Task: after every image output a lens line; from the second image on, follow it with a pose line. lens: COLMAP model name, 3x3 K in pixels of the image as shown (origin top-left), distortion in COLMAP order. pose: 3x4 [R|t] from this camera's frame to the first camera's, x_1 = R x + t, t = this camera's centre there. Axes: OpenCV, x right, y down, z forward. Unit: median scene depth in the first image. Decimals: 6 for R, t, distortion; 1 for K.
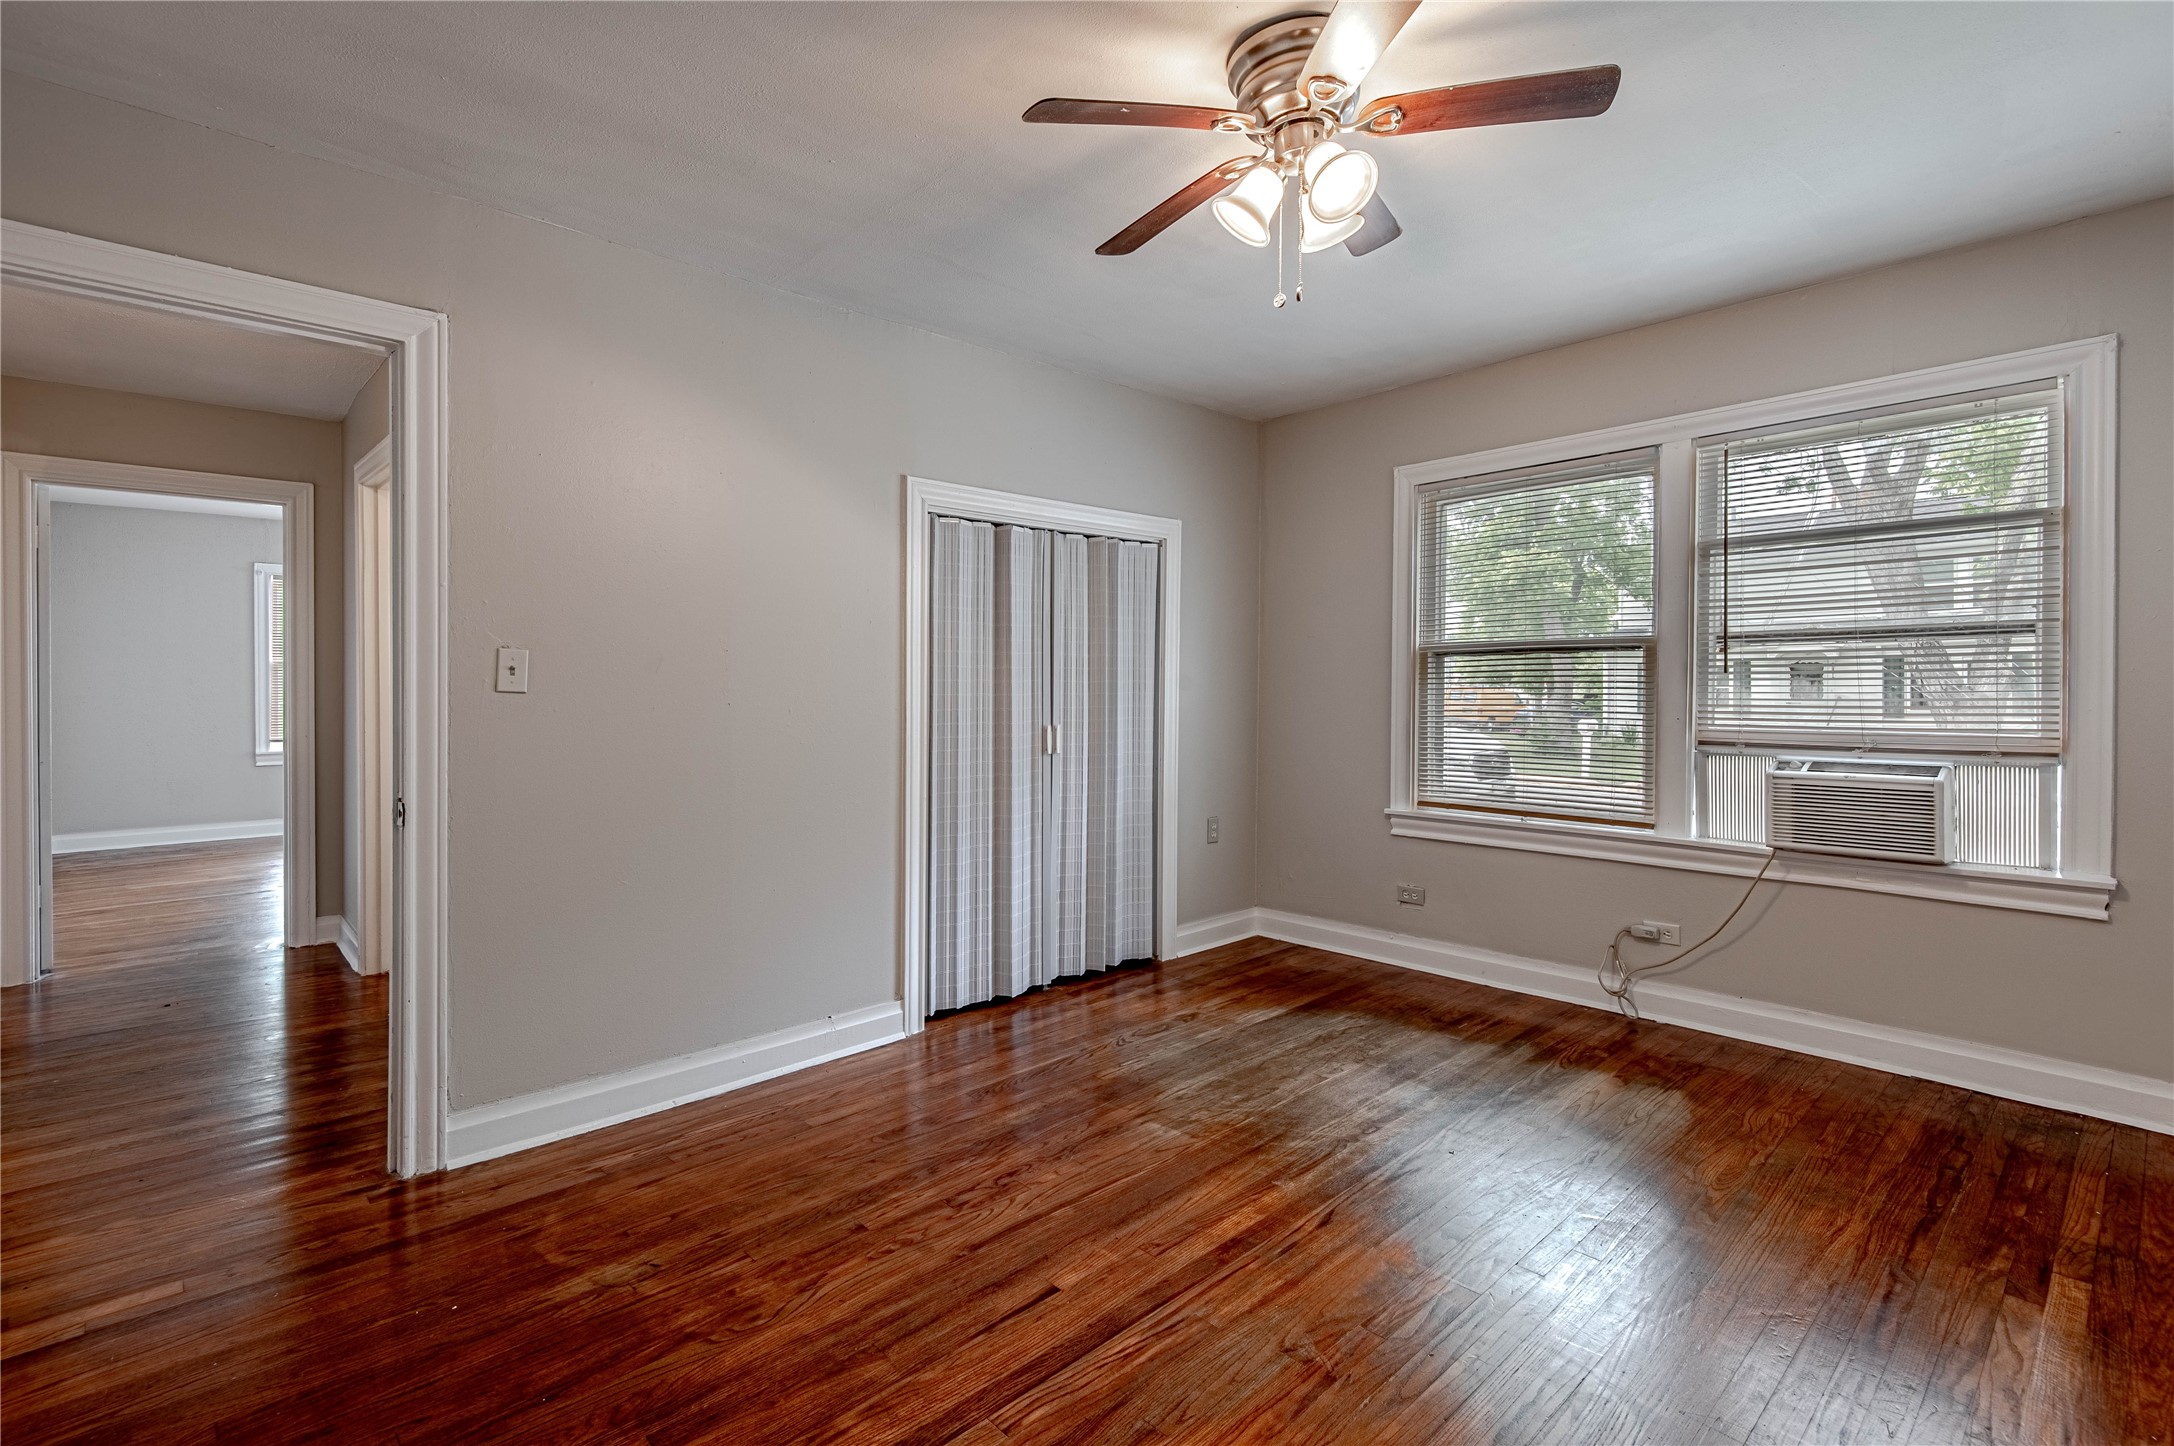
lens RADIAL K [[1013.2, 0, 1064.5], [0, 1013.2, 708.2], [0, 0, 1]] dist [0.020056, -0.006906]
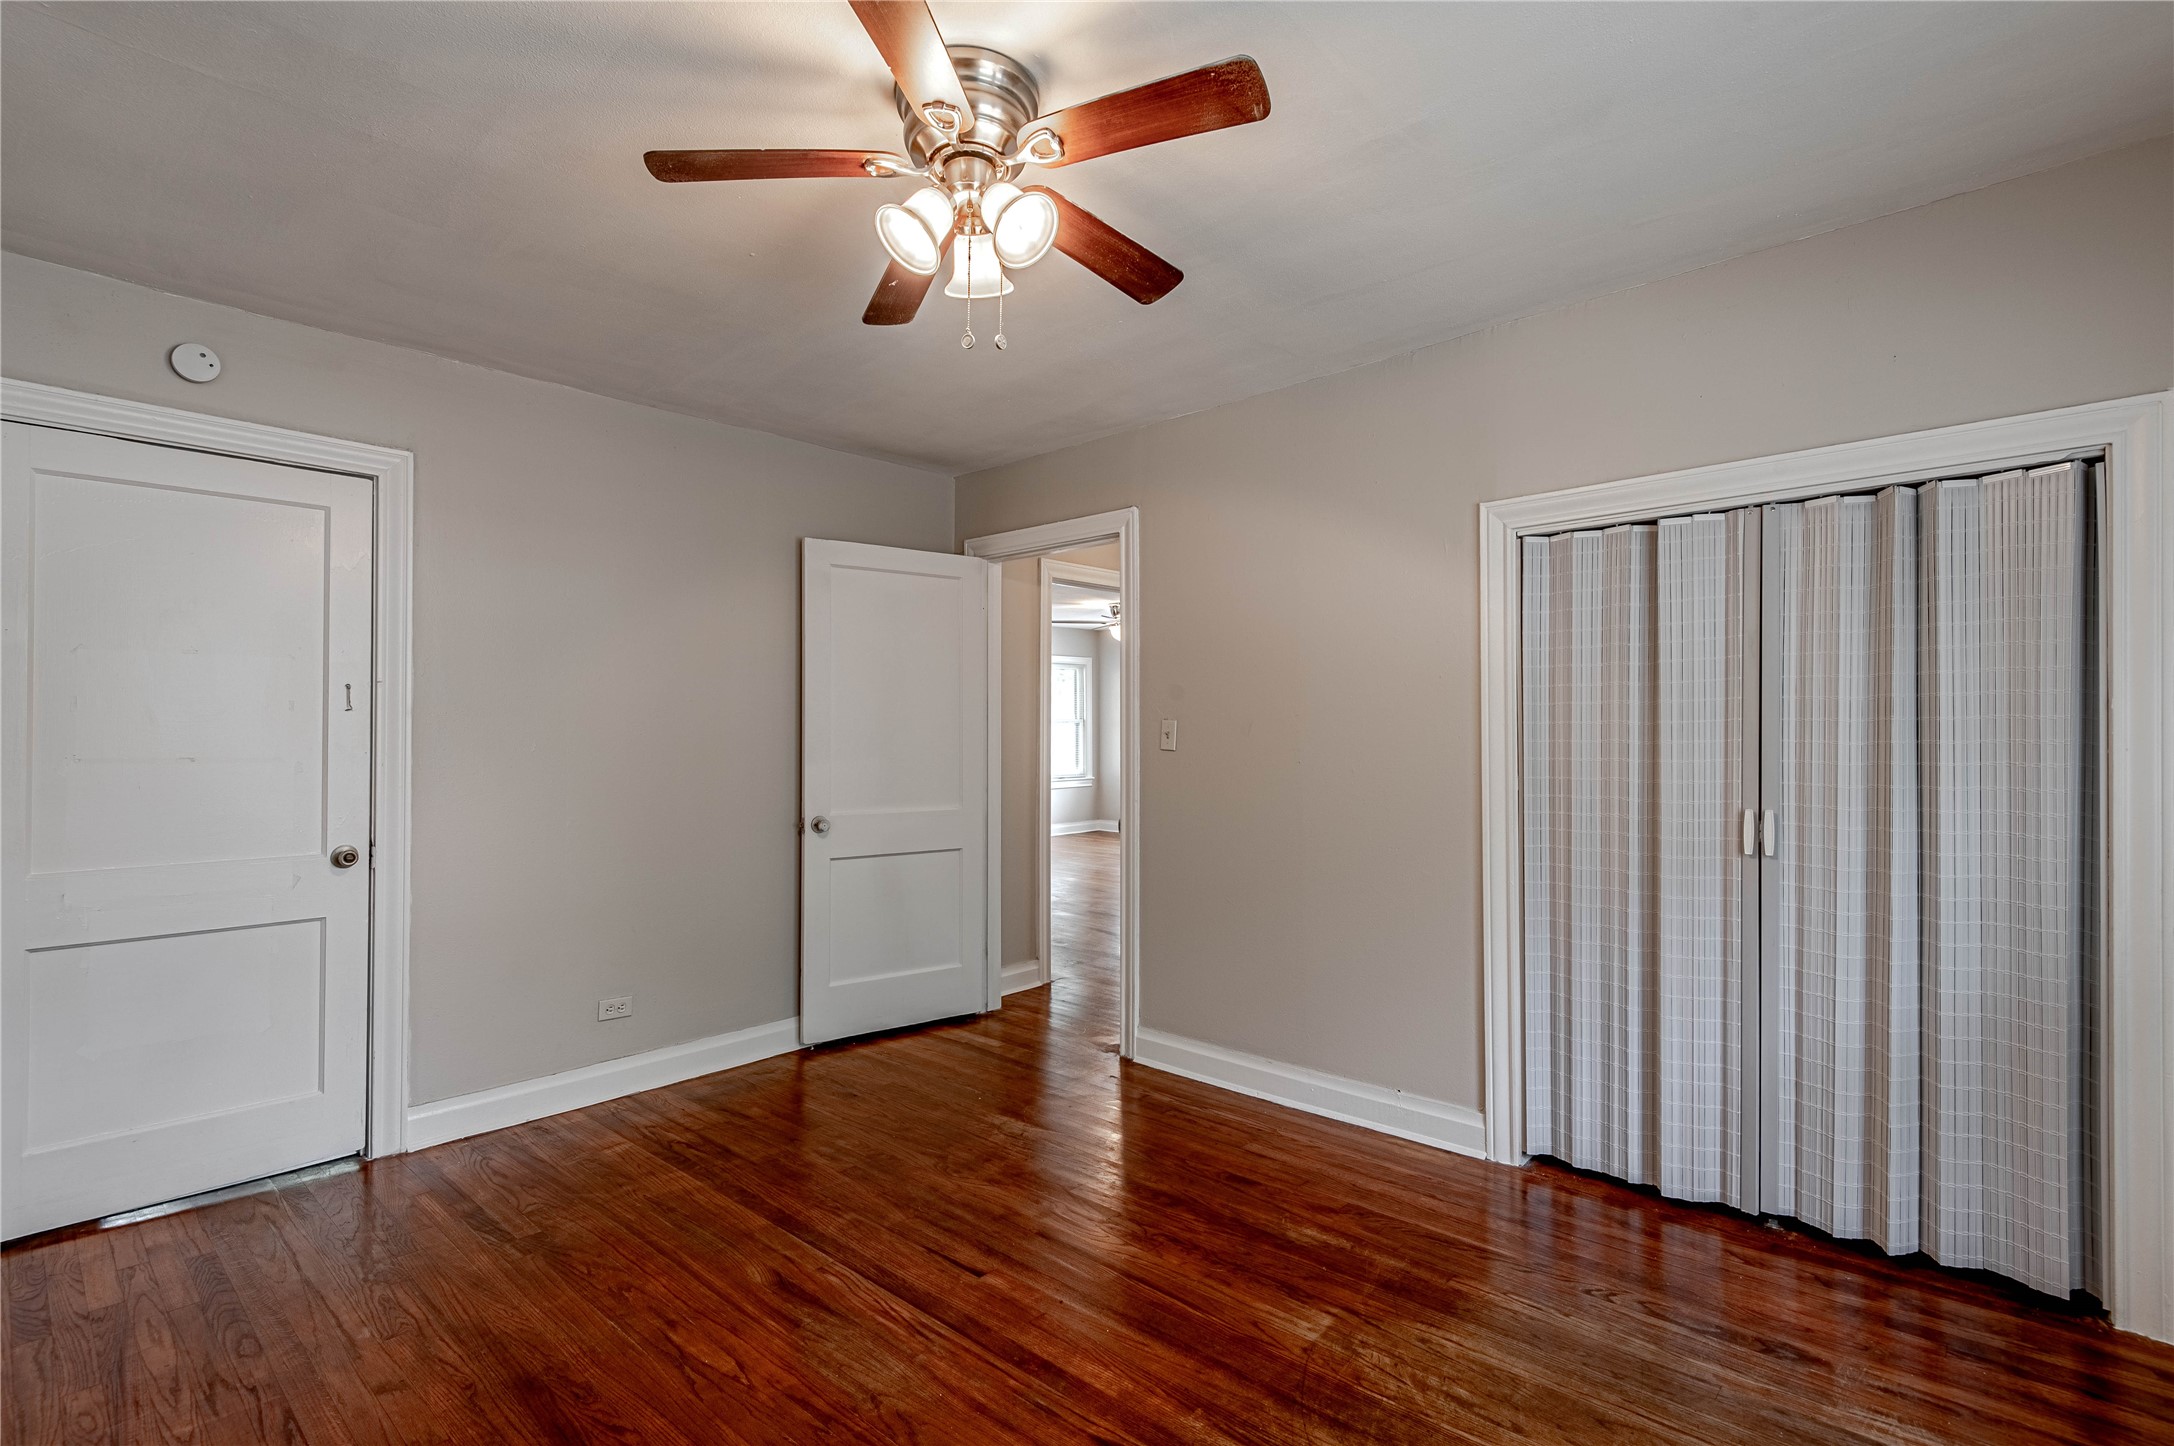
lens RADIAL K [[1013.2, 0, 1082.5], [0, 1013.2, 737.2], [0, 0, 1]] dist [0.020056, -0.006906]
pose [[0.078968, 0.005159, -0.996864, 0.757113], [-0.014520, 0.999886, 0.004025, -0.033351], [0.996771, 0.014156, 0.079034, 0.664132]]
